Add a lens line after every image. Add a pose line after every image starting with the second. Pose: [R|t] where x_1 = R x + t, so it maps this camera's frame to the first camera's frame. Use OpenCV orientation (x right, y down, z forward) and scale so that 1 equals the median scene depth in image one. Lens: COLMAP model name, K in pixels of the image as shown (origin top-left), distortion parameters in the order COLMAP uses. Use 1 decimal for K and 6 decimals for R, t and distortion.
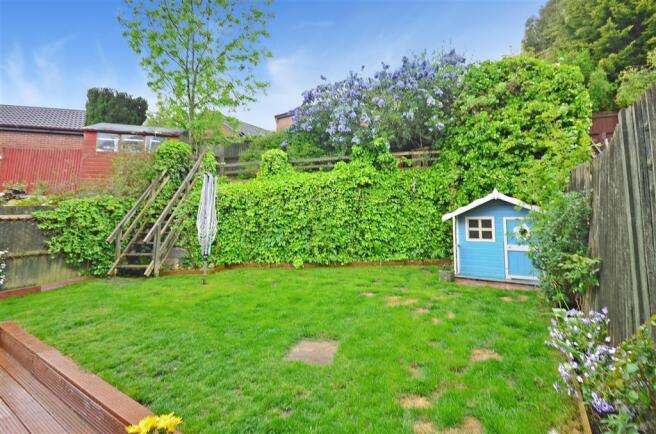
lens RADIAL K [[310.8, 0, 328.1], [0, 310.8, 189.2], [0, 0, 1]] dist [0.000129, 0.000007]
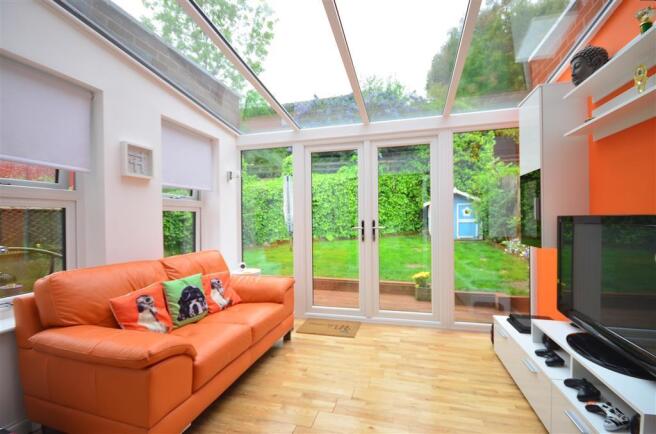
lens RADIAL K [[294.8, 0, 328.0], [0, 294.8, 217.0], [0, 0, 1]] dist [-0.000006, -0.000016]
pose [[0.952005, -0.025333, 0.305031, -0.523157], [-0.008944, 0.993841, 0.110453, -0.010263], [-0.305951, -0.107880, 0.945915, -0.285149]]
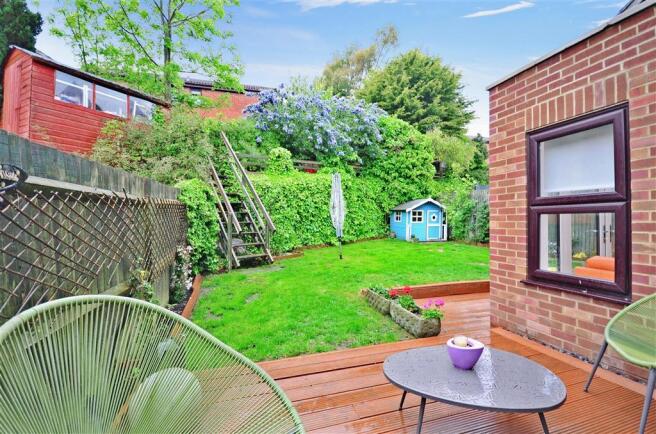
lens RADIAL K [[294.8, 0, 328.0], [0, 294.8, 217.0], [0, 0, 1]] dist [-0.000006, -0.000016]
pose [[0.640300, -0.005862, 0.768103, -1.111738], [-0.076479, 0.994515, 0.071344, 0.038383], [-0.764308, -0.104425, 0.636340, 0.228945]]
